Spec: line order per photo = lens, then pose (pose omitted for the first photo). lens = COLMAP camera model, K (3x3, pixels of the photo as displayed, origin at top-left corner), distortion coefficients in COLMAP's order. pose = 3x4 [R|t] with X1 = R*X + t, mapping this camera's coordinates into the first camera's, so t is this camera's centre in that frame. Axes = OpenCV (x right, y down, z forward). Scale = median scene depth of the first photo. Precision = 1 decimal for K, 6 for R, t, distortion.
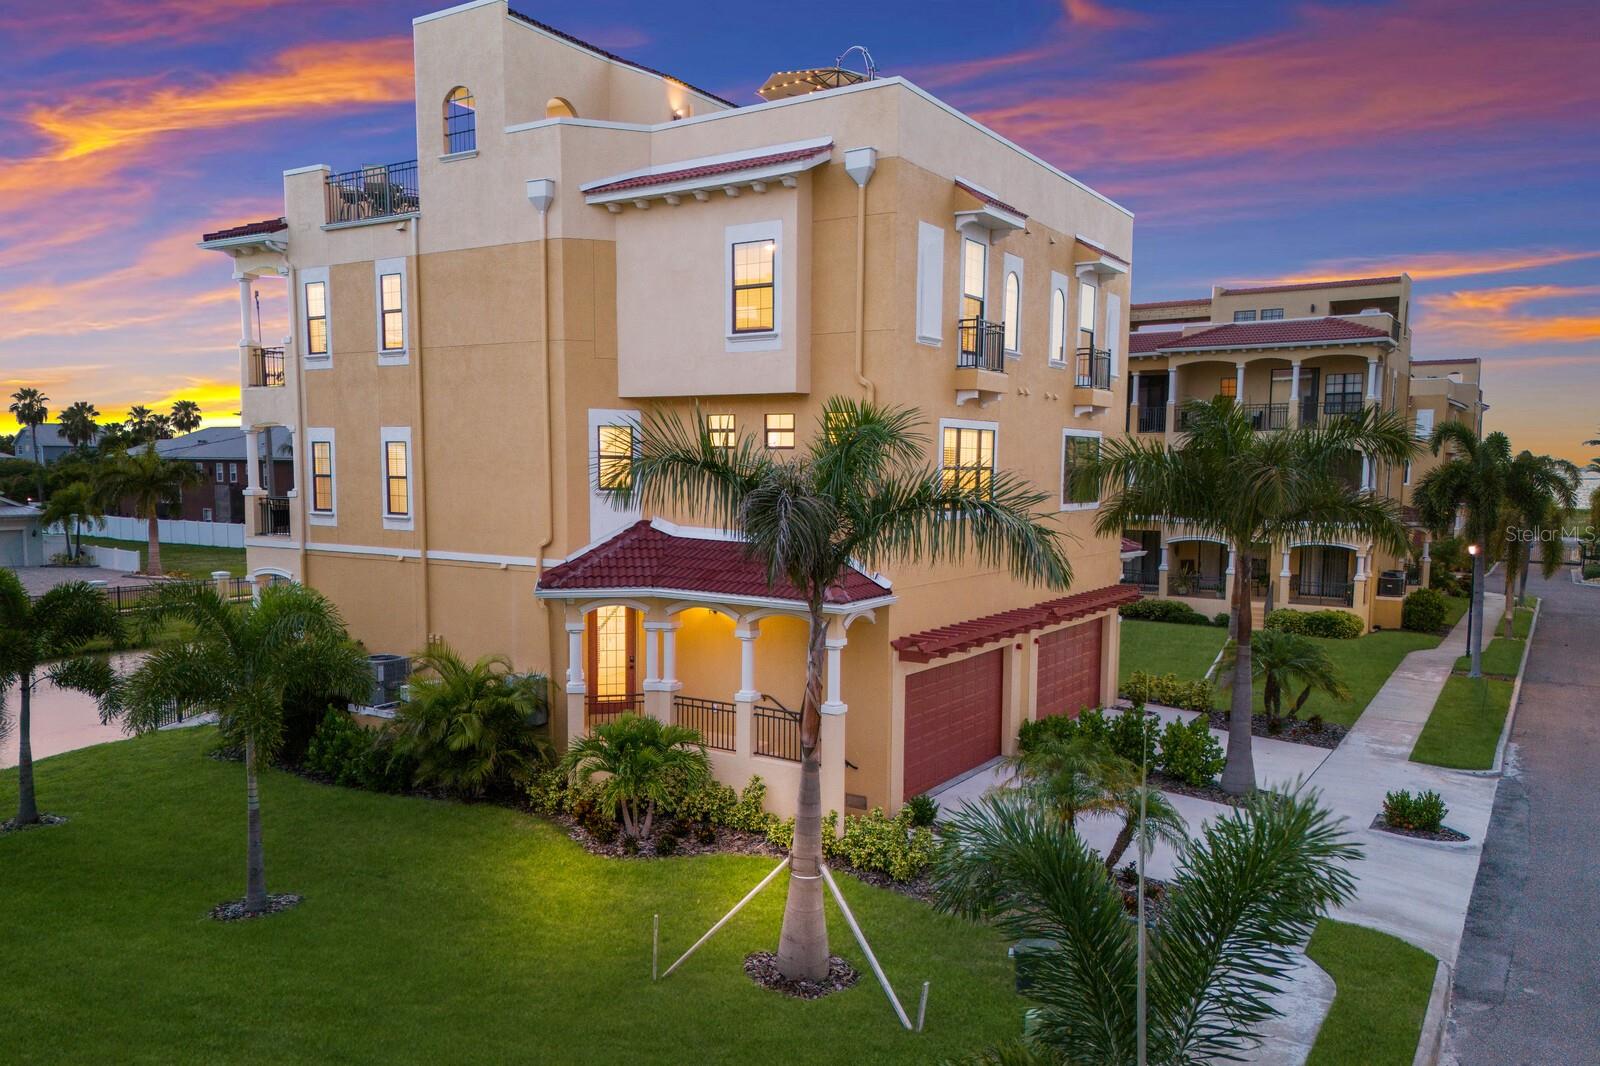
lens RADIAL K [[1185.9, 0, 800.9], [0, 1185.9, 539.6], [0, 0, 1]] dist [0.081993, -0.076175]
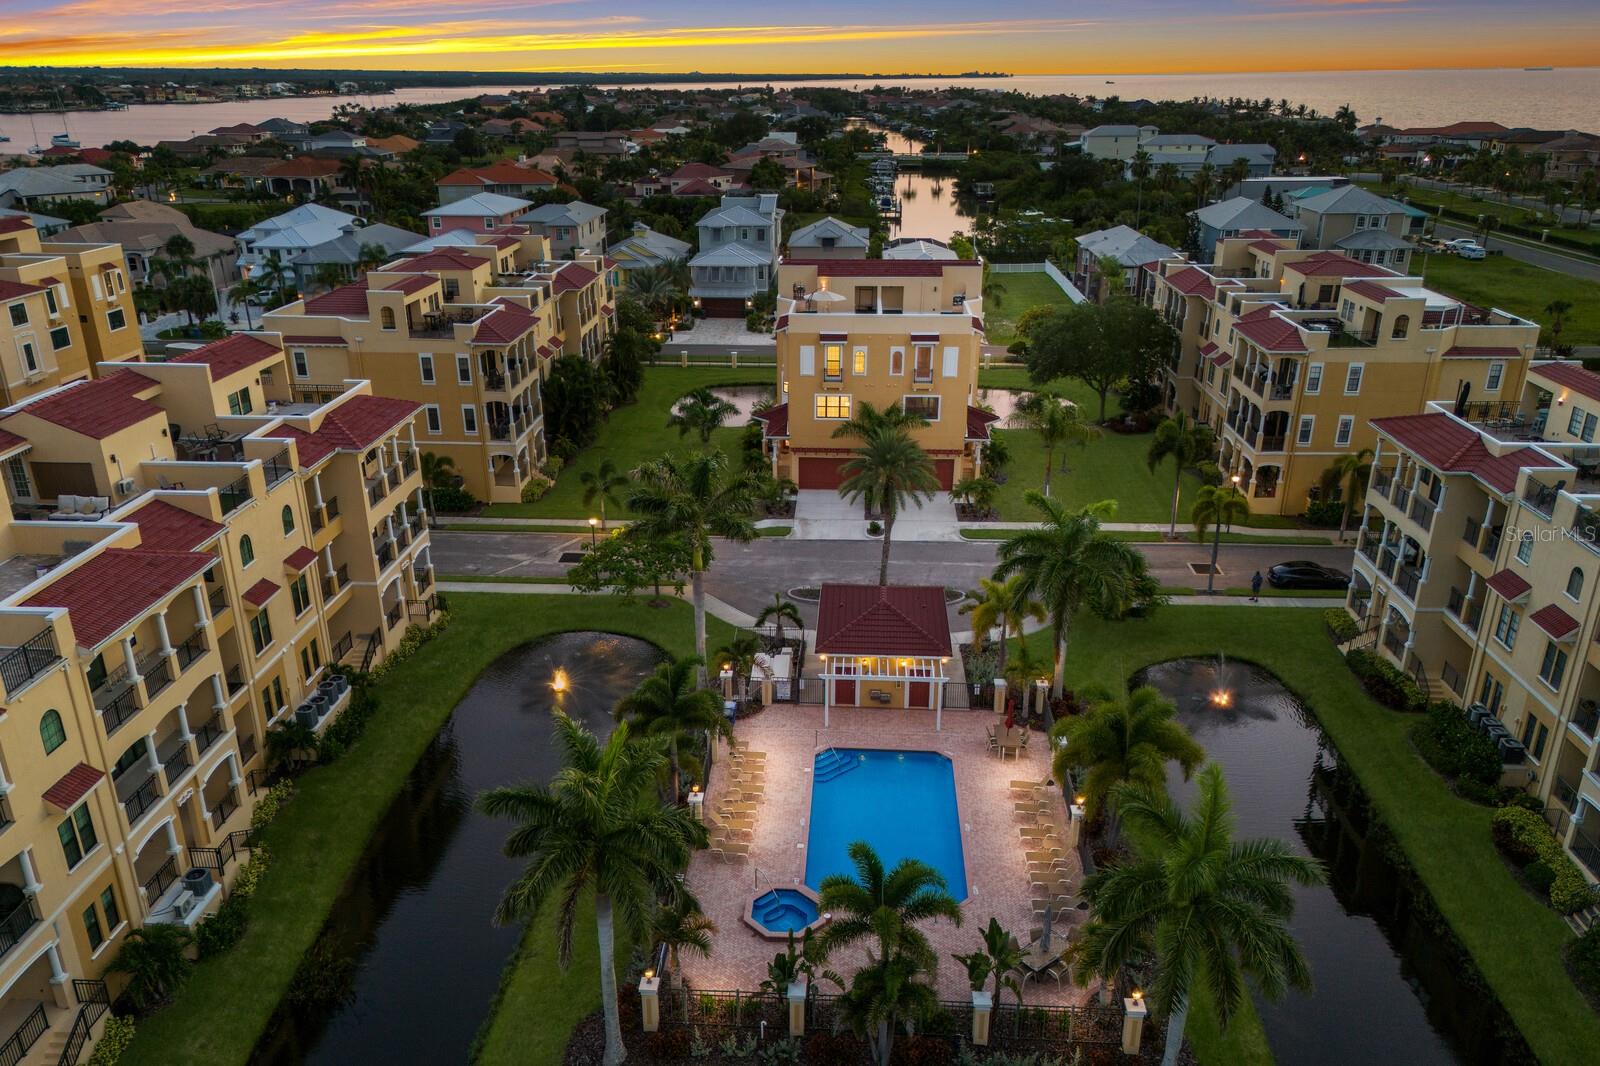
lens RADIAL K [[1216.7, 0, 798.3], [0, 1216.7, 556.6], [0, 0, 1]] dist [0.087253, -0.087590]
pose [[0.510908, 0.324922, -0.795864, 3.078484], [-0.096957, 0.941688, 0.322215, -0.792953], [0.854150, -0.087457, 0.512619, -1.000515]]
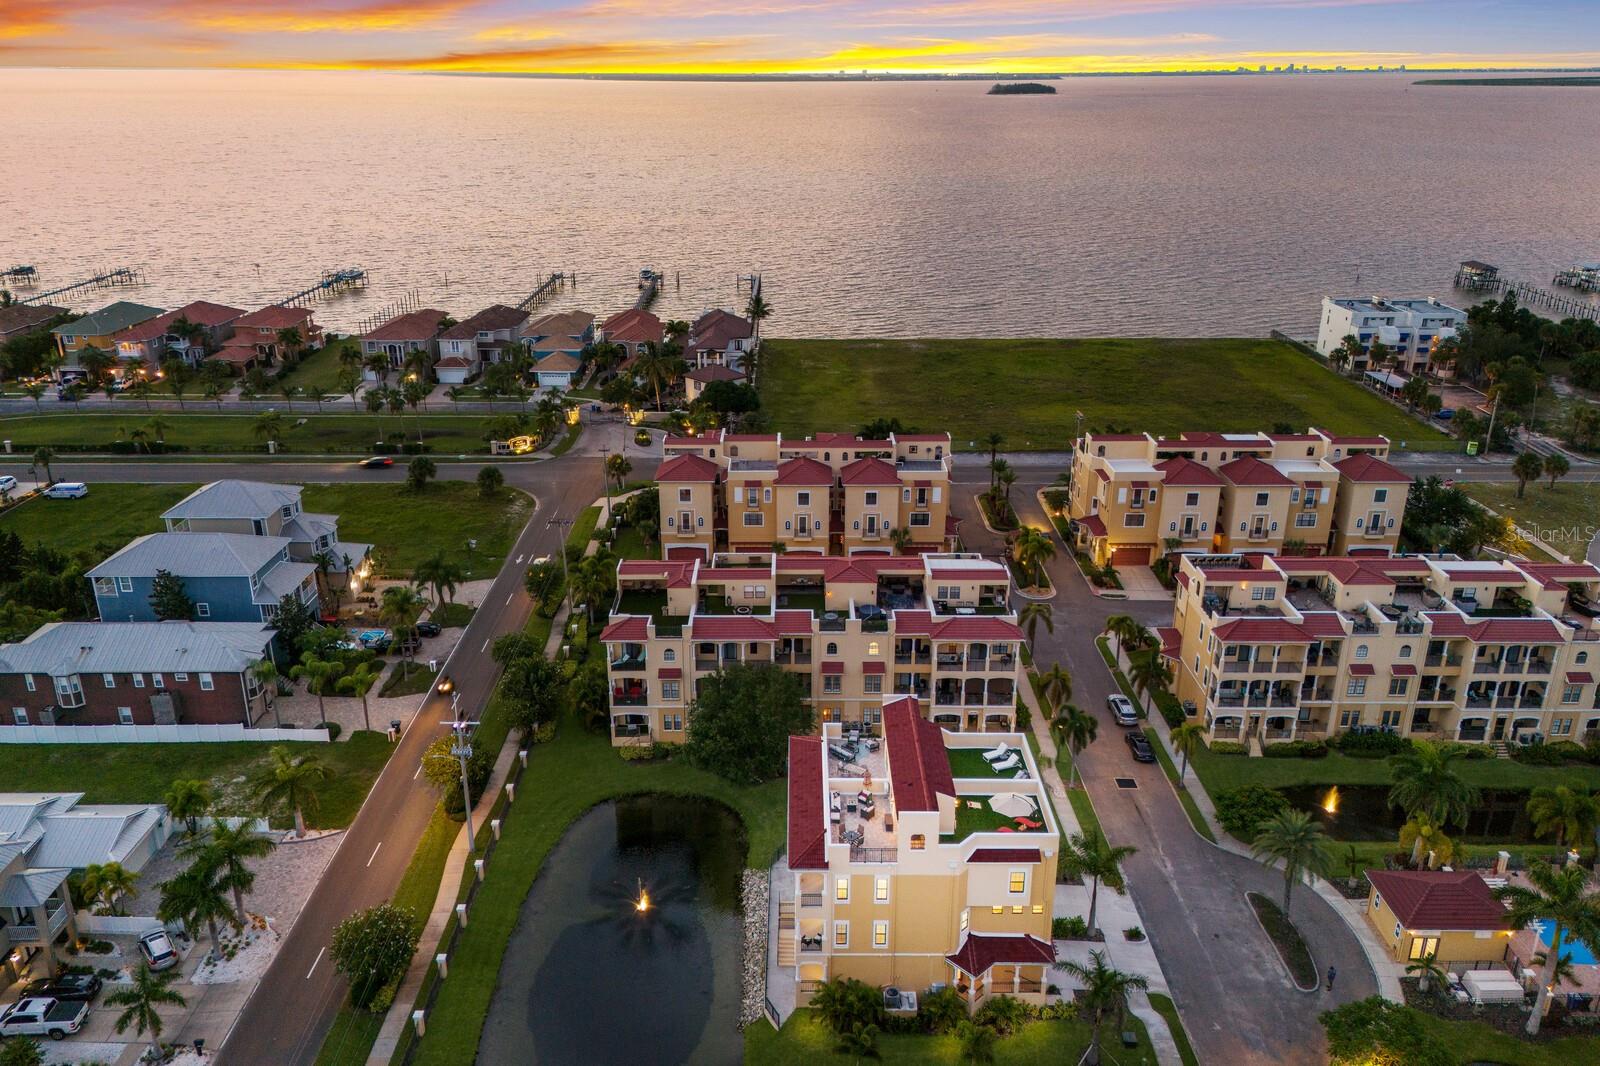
lens RADIAL K [[1185.9, 0, 800.9], [0, 1185.9, 539.6], [0, 0, 1]] dist [0.081993, -0.076175]
pose [[0.831080, -0.192615, 0.521734, -2.027474], [0.049401, 0.959970, 0.275712, -1.987319], [-0.553955, -0.203365, 0.807327, -1.205680]]
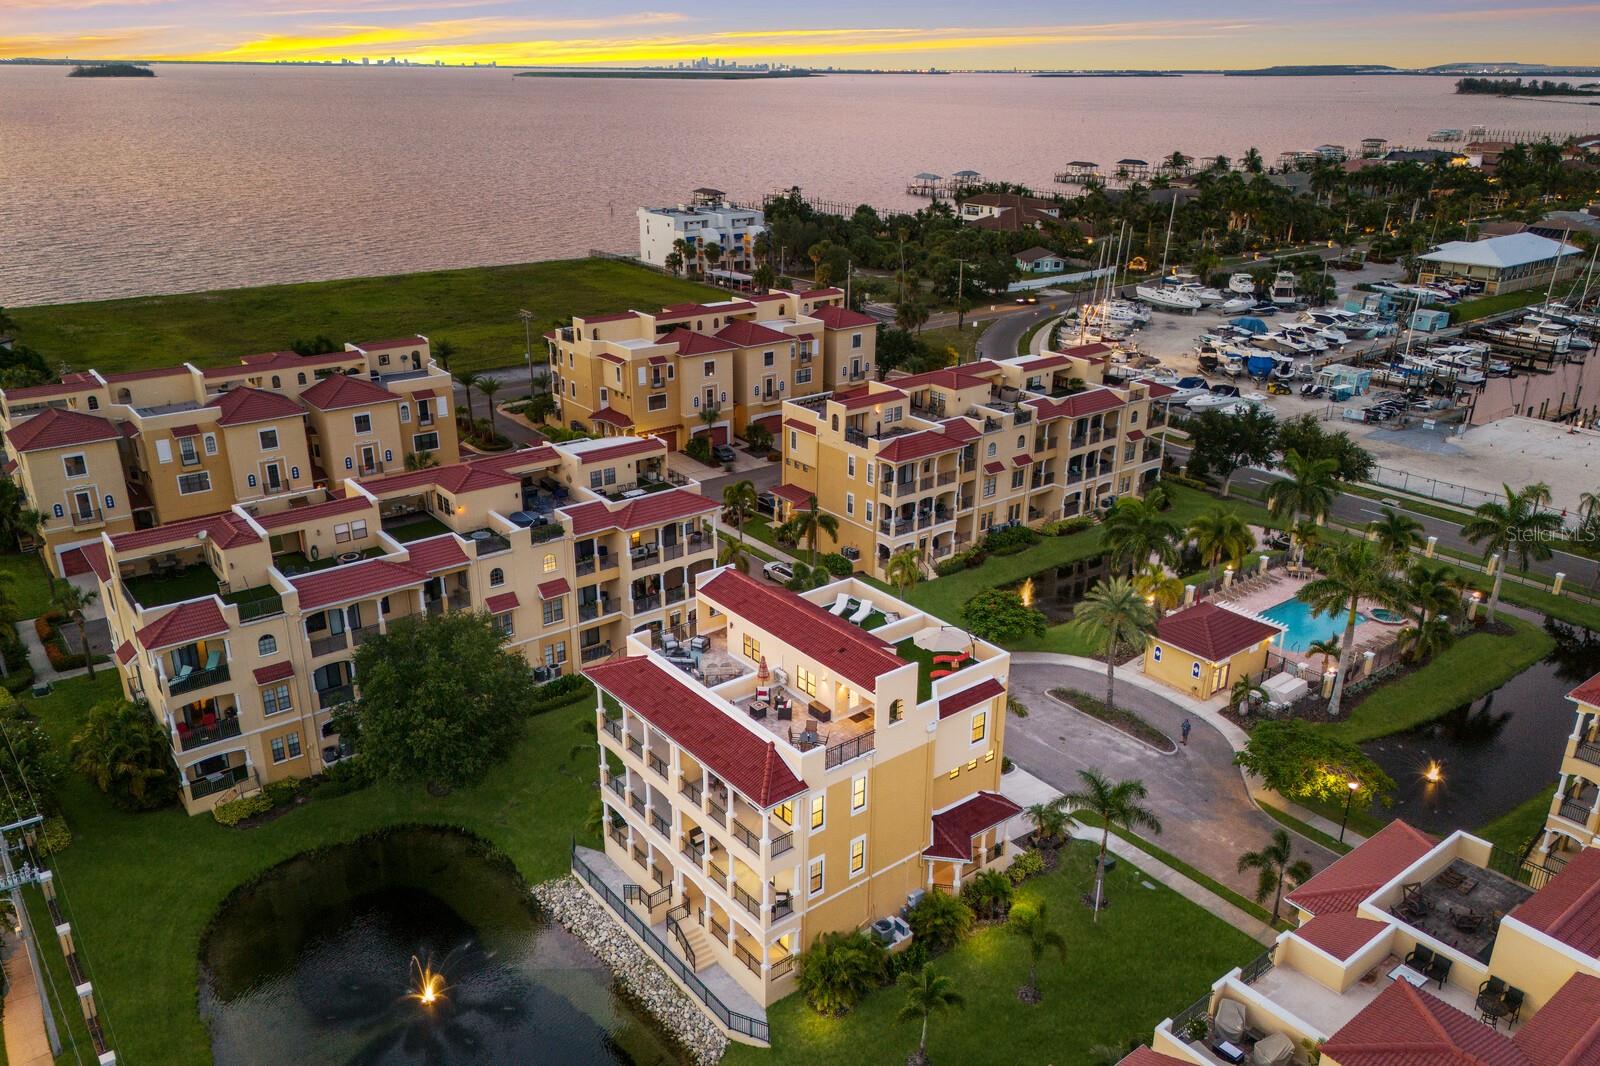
lens RADIAL K [[1185.9, 0, 800.9], [0, 1185.9, 539.6], [0, 0, 1]] dist [0.081993, -0.076175]
pose [[0.307138, -0.337521, 0.889801, -2.297359], [0.090608, 0.941118, 0.325711, -1.433490], [-0.947342, -0.019415, 0.319635, 0.435236]]
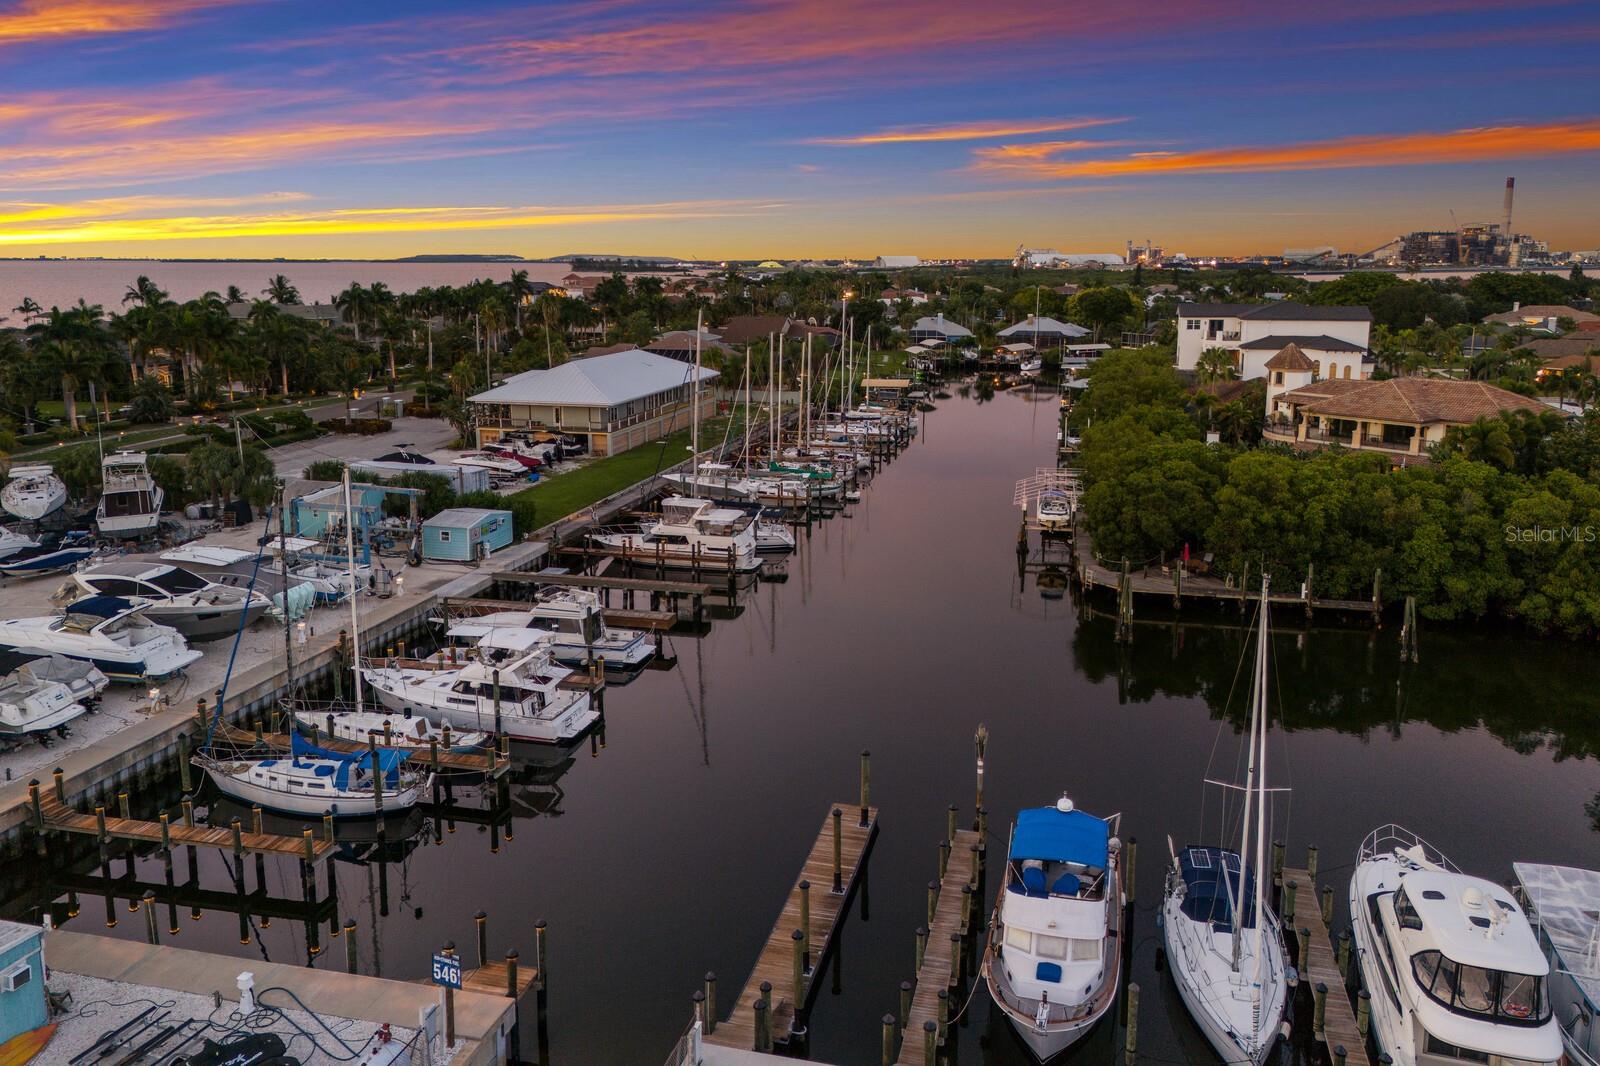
lens RADIAL K [[1177.3, 0, 795.1], [0, 1177.3, 507.9], [0, 0, 1]] dist [0.082676, -0.078666]
pose [[-0.329248, -0.183339, 0.926274, 3.760055], [0.106682, 0.967465, 0.229413, -0.468278], [-0.938198, 0.174350, -0.298977, -0.914214]]
